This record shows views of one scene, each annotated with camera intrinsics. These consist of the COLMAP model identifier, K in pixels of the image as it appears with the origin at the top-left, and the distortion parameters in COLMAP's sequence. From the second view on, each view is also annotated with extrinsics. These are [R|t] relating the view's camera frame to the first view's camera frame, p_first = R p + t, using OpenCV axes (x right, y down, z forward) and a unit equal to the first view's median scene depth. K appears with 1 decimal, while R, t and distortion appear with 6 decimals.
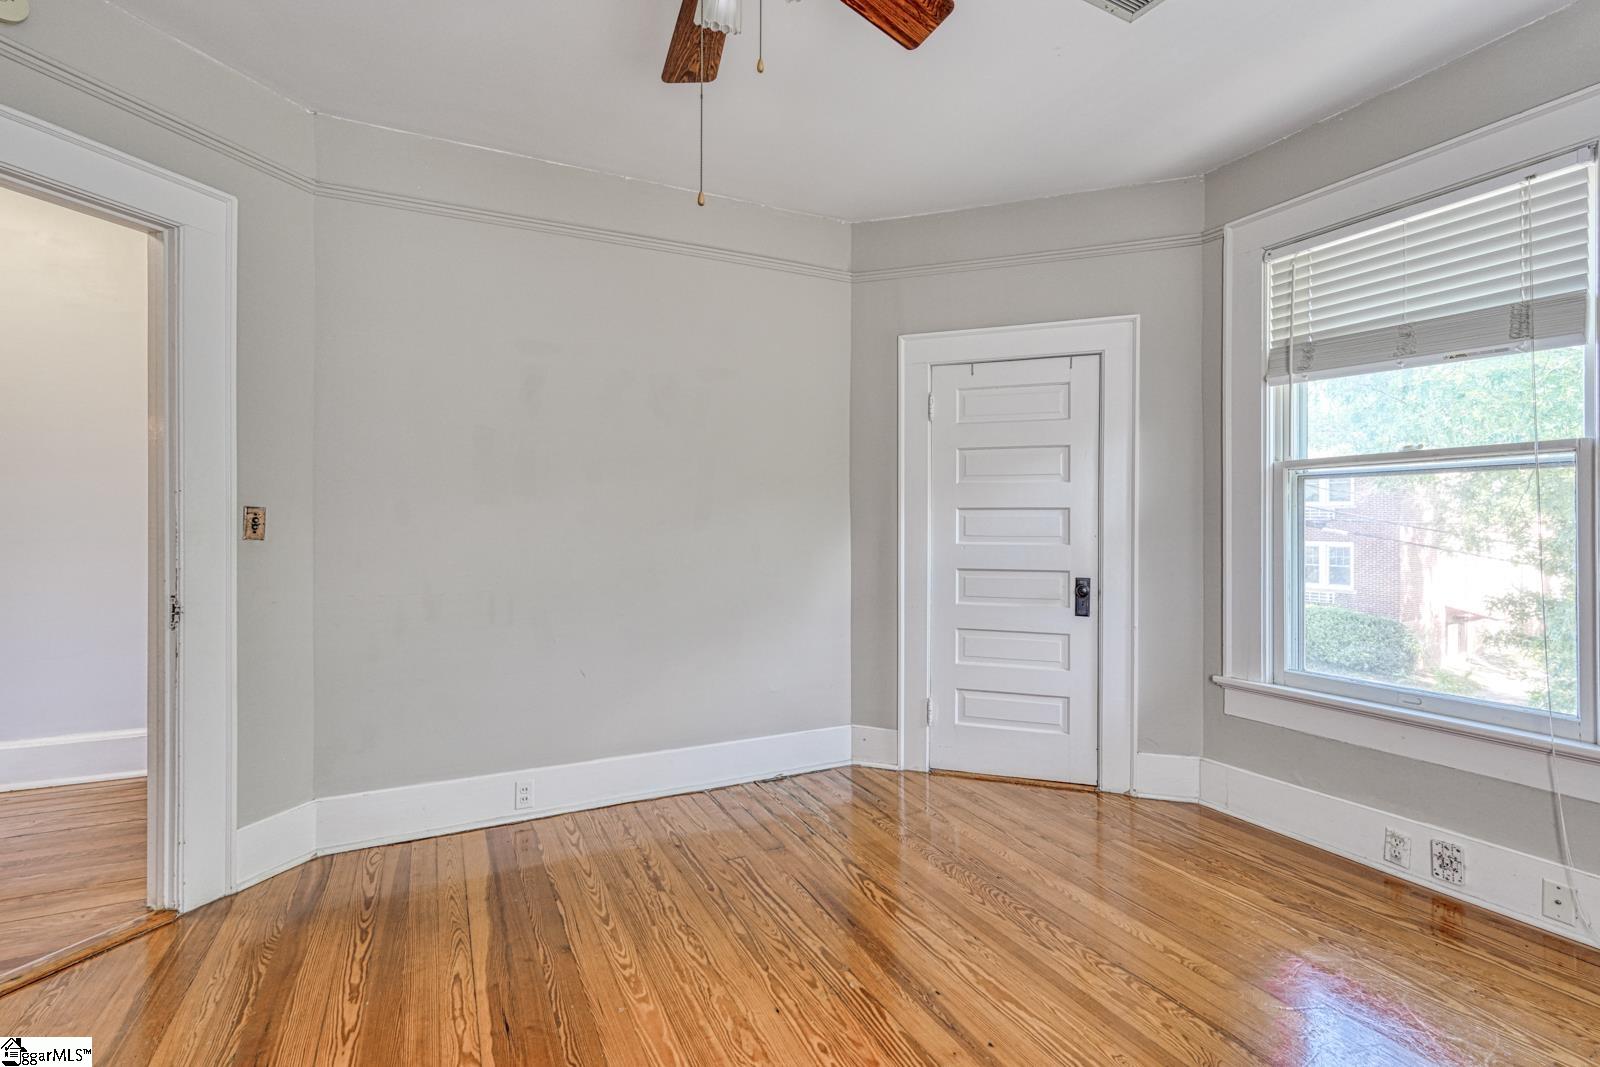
lens RADIAL K [[709.8, 0, 796.9], [0, 709.8, 524.1], [0, 0, 1]] dist [0.002160, 0.000383]
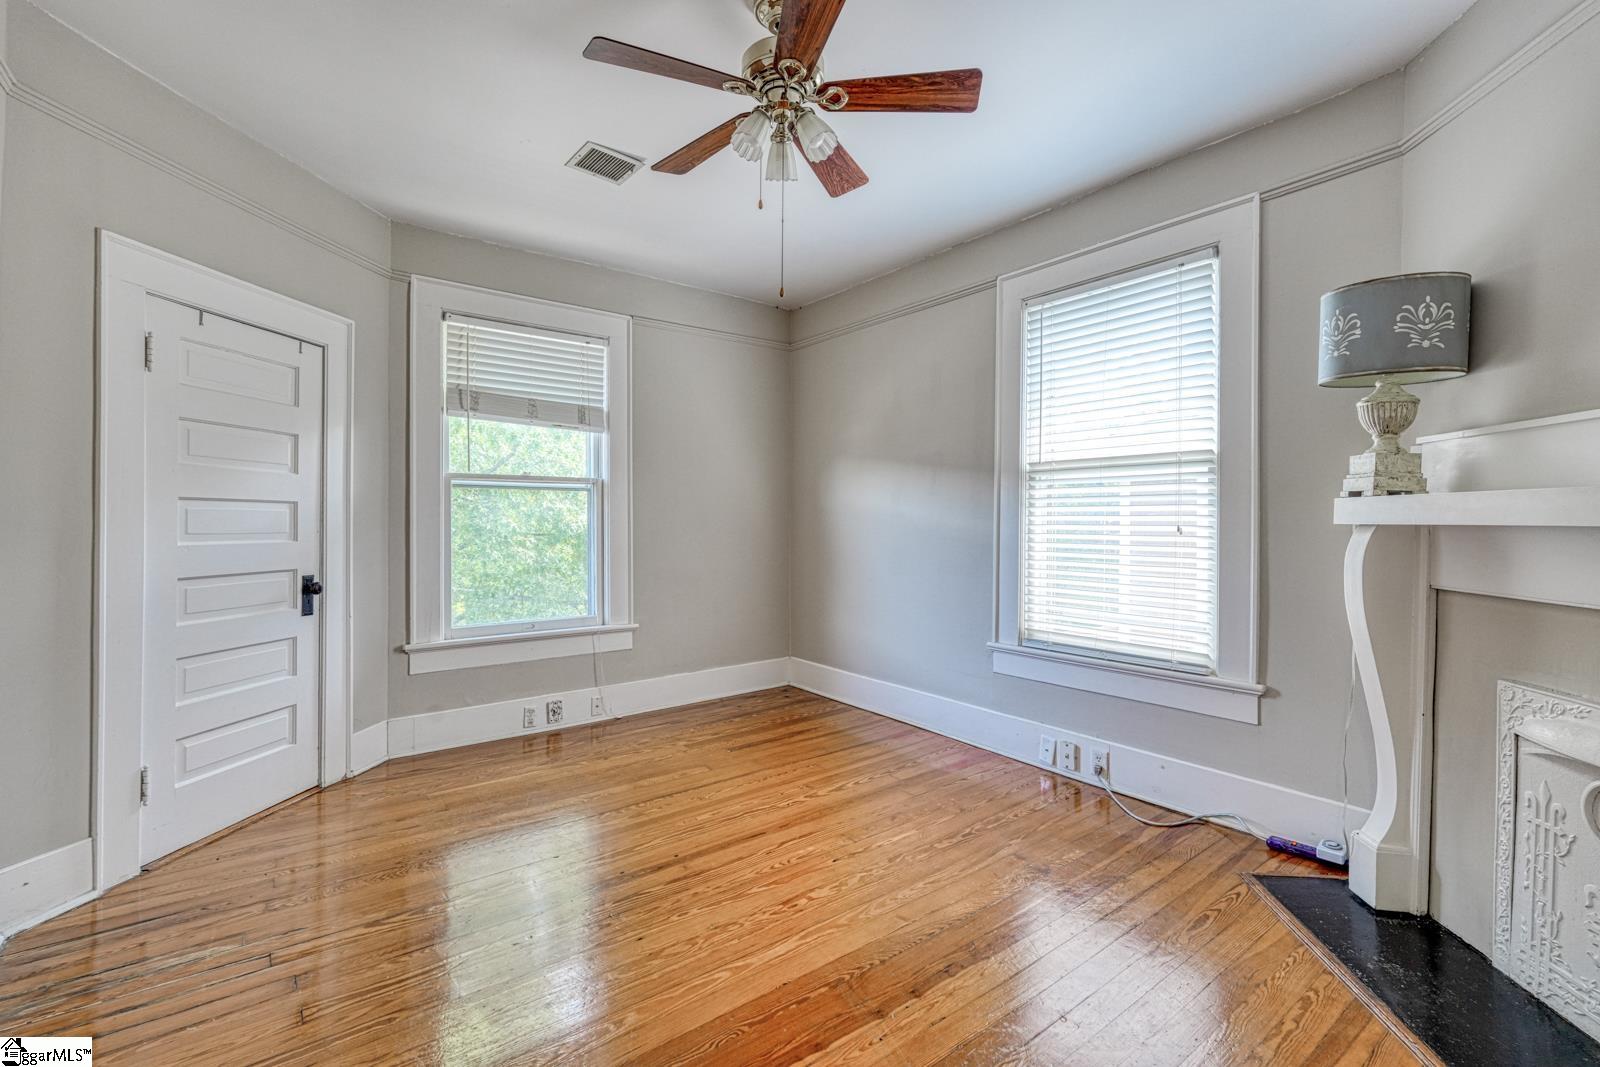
lens RADIAL K [[709.8, 0, 802.2], [0, 709.8, 522.6], [0, 0, 1]] dist [0.002160, 0.000383]
pose [[-0.191735, -0.003192, 0.981442, -0.736812], [-0.003473, 0.999991, 0.002574, 0.000156], [-0.981441, -0.002915, -0.191744, 0.584263]]
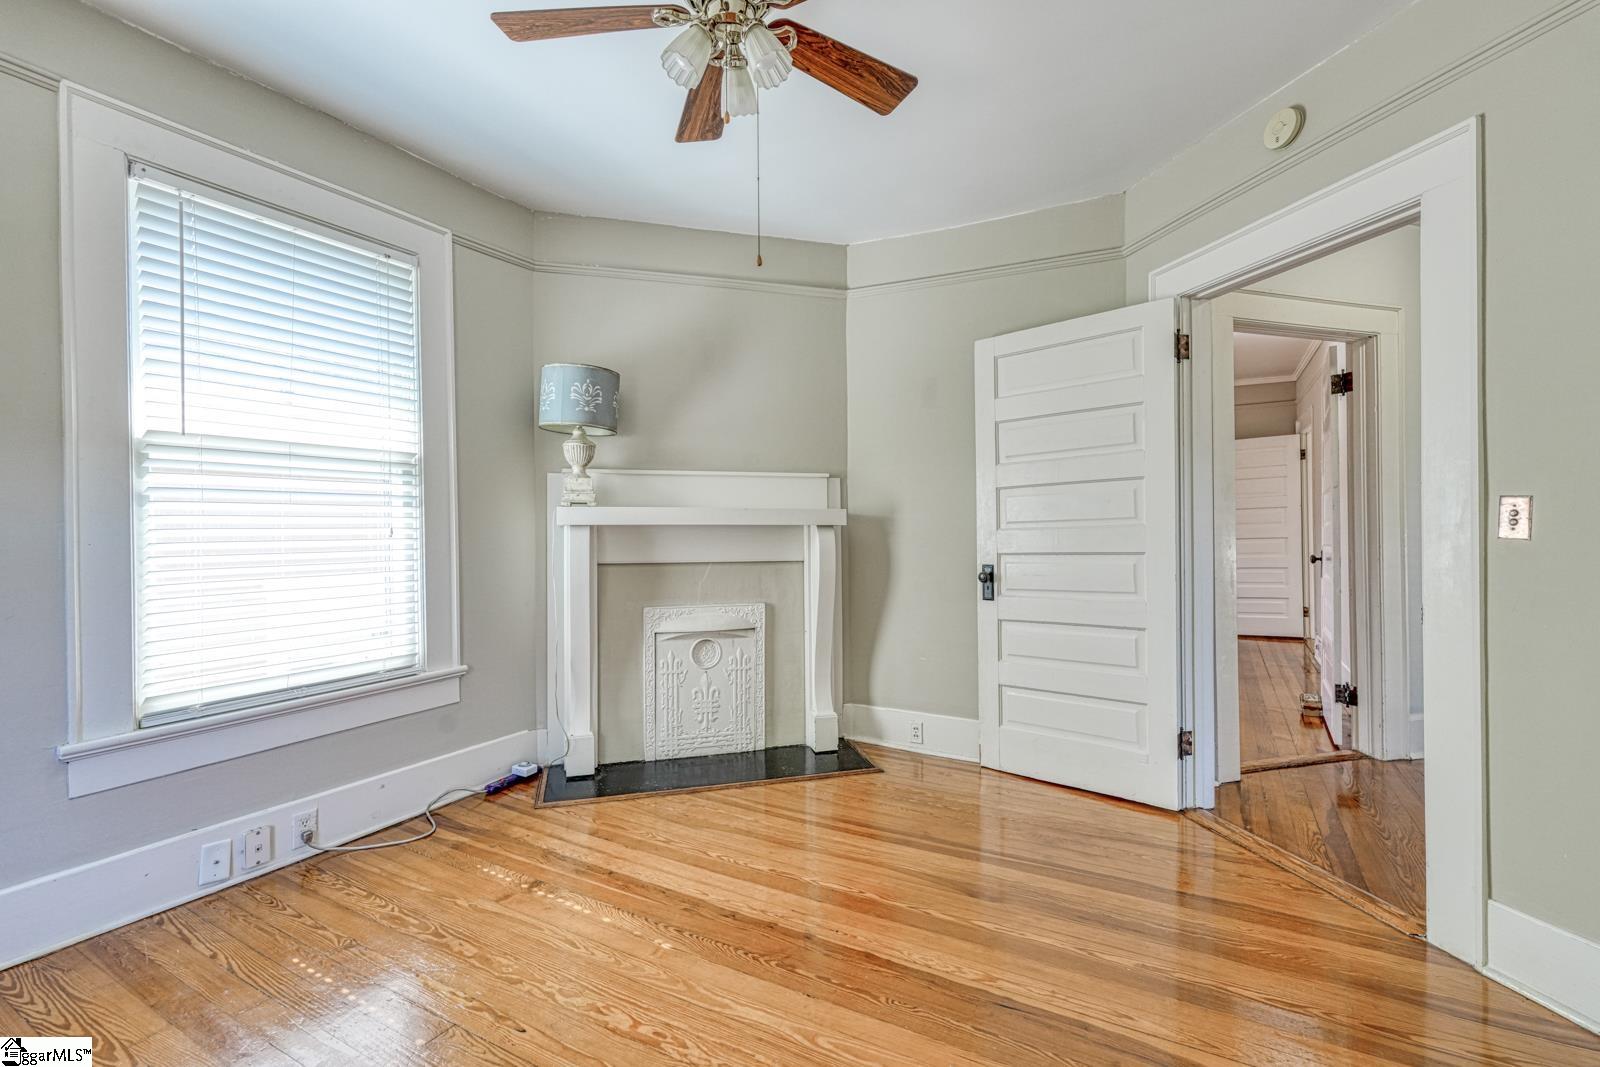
lens RADIAL K [[709.8, 0, 799.1], [0, 709.8, 528.9], [0, 0, 1]] dist [0.002160, 0.000383]
pose [[-0.825864, 0.006870, -0.563828, 0.245601], [0.003636, 0.999970, 0.006859, 0.002064], [0.563858, 0.003614, -0.825864, 0.984844]]
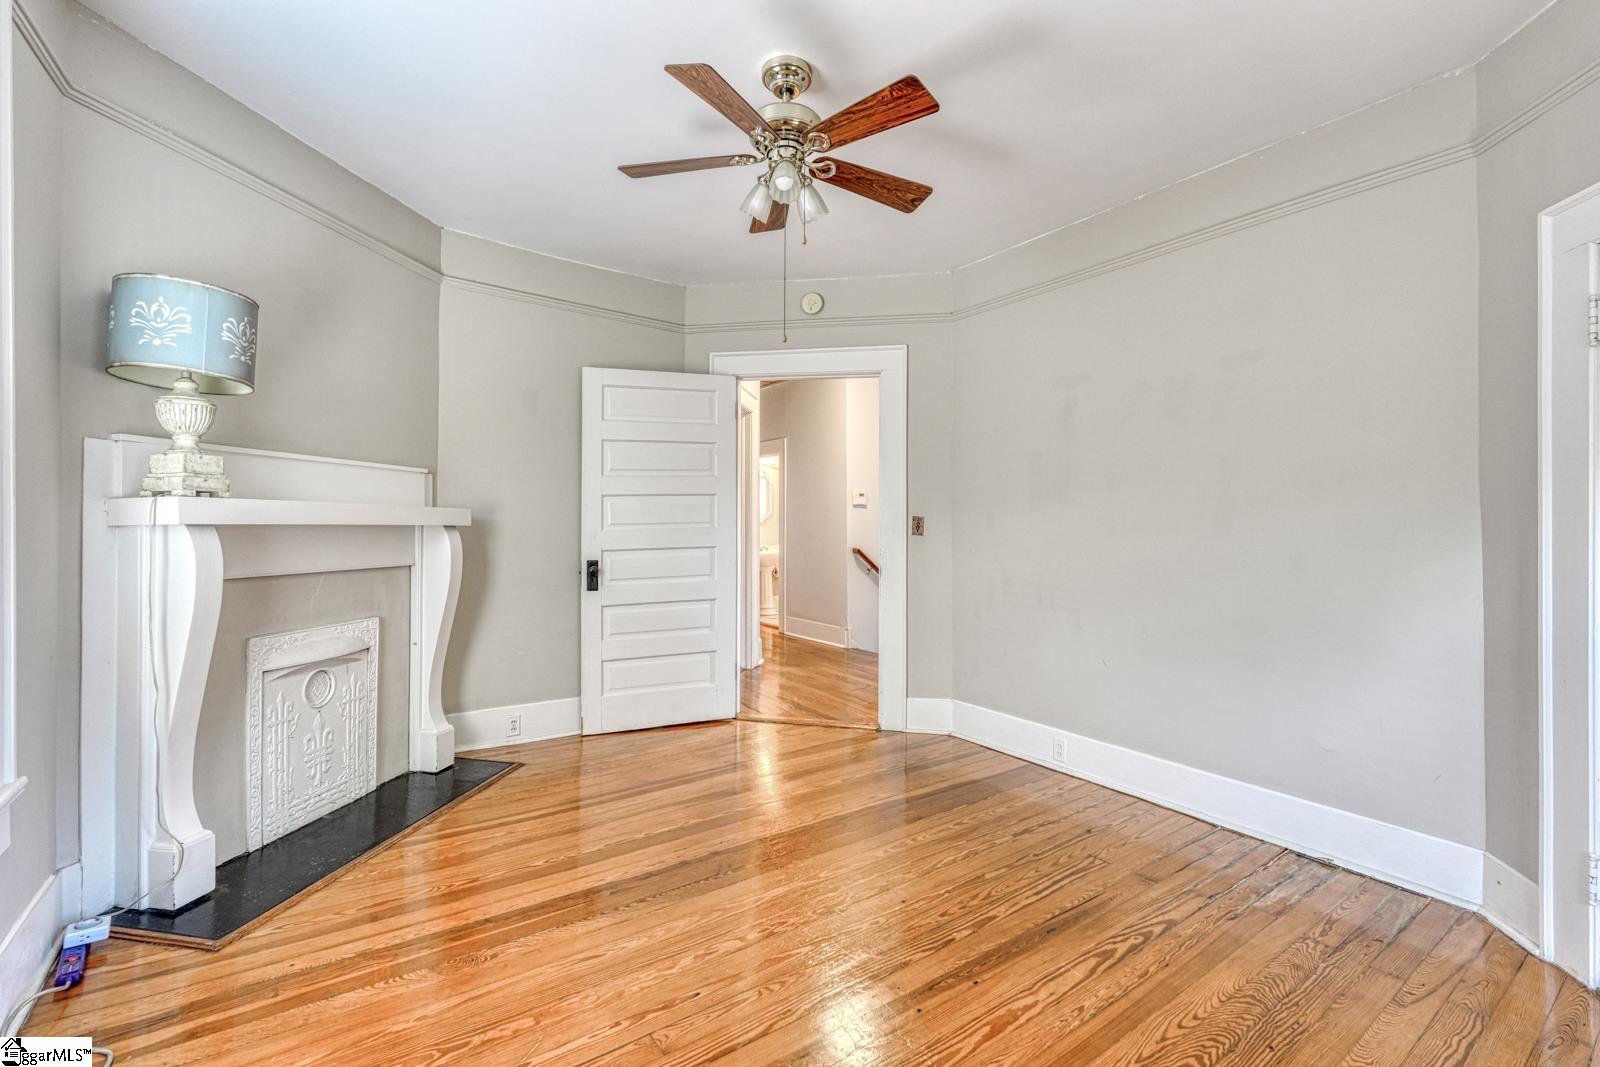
lens RADIAL K [[709.8, 0, 796.6], [0, 709.8, 519.3], [0, 0, 1]] dist [0.002160, 0.000383]
pose [[0.148424, -0.004412, -0.988914, 0.747729], [-0.007649, 0.999955, -0.005610, -0.003864], [0.988894, 0.008397, 0.148384, 0.368065]]
